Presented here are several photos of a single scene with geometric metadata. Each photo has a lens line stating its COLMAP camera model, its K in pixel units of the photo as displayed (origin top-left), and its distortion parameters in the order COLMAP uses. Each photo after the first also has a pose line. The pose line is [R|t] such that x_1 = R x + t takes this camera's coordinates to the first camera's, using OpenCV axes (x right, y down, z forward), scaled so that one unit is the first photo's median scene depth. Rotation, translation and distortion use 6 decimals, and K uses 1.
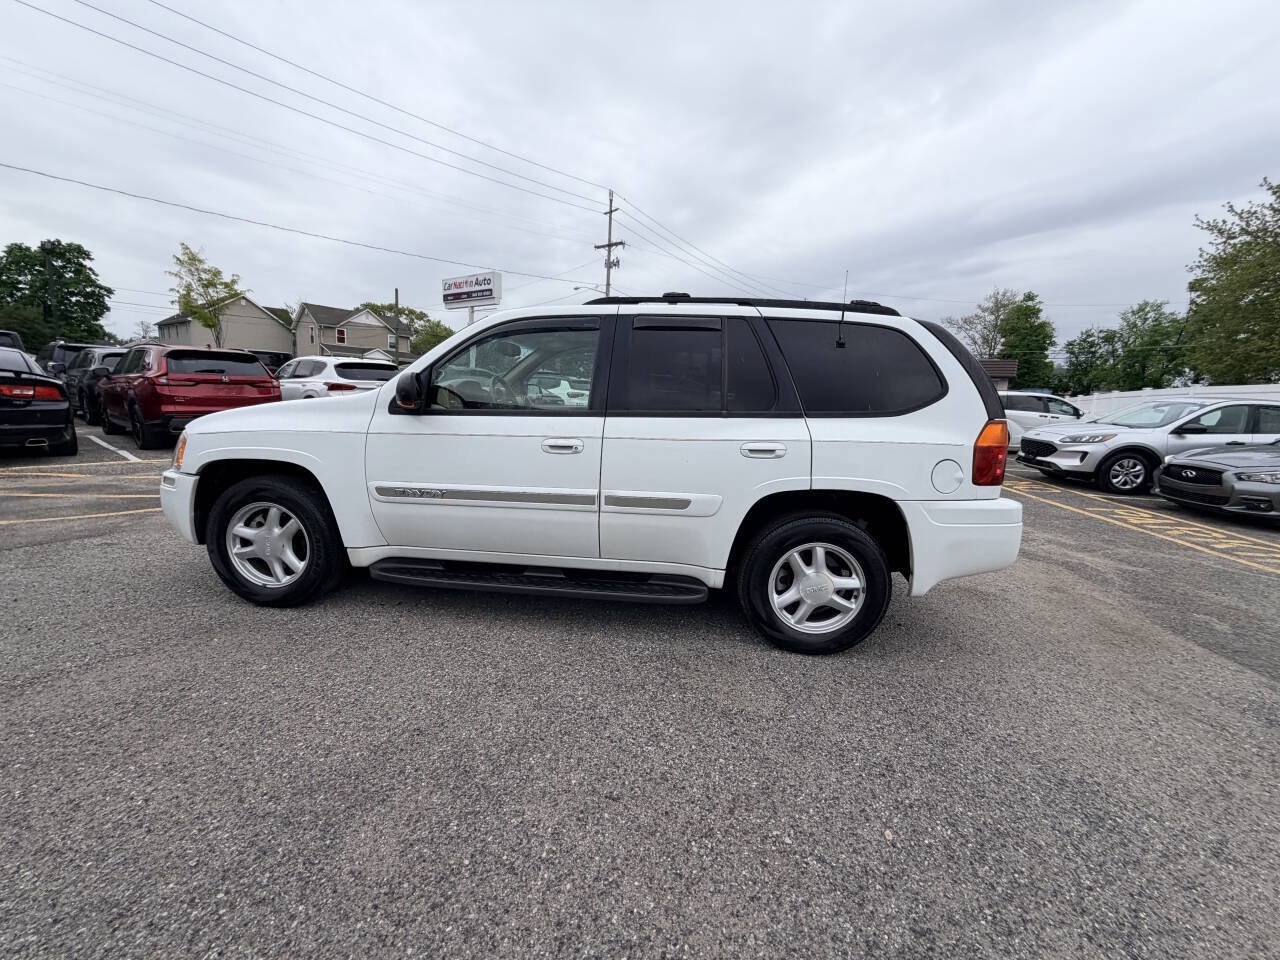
lens RADIAL K [[504.4, 0, 639.8], [0, 504.4, 476.2], [0, 0, 1]] dist [-0.000131, 0.000125]
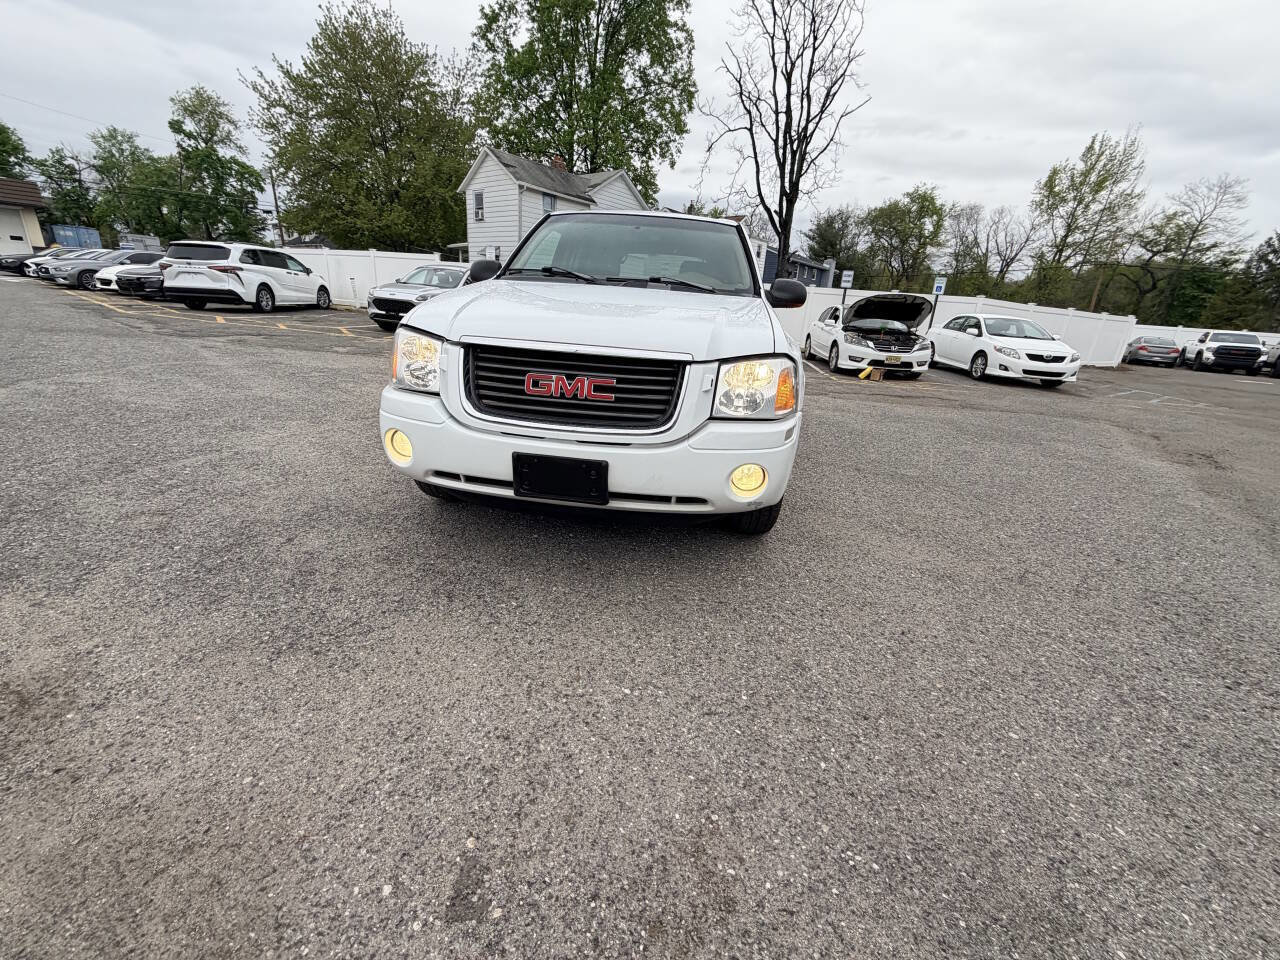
lens RADIAL K [[505.1, 0, 638.7], [0, 505.1, 477.6], [0, 0, 1]] dist [0.000030, 0.000100]
pose [[0.036363, -0.369498, 0.928520, -1.677914], [0.090281, 0.926549, 0.365179, -0.218758], [-0.995252, 0.070548, 0.067051, 1.190610]]
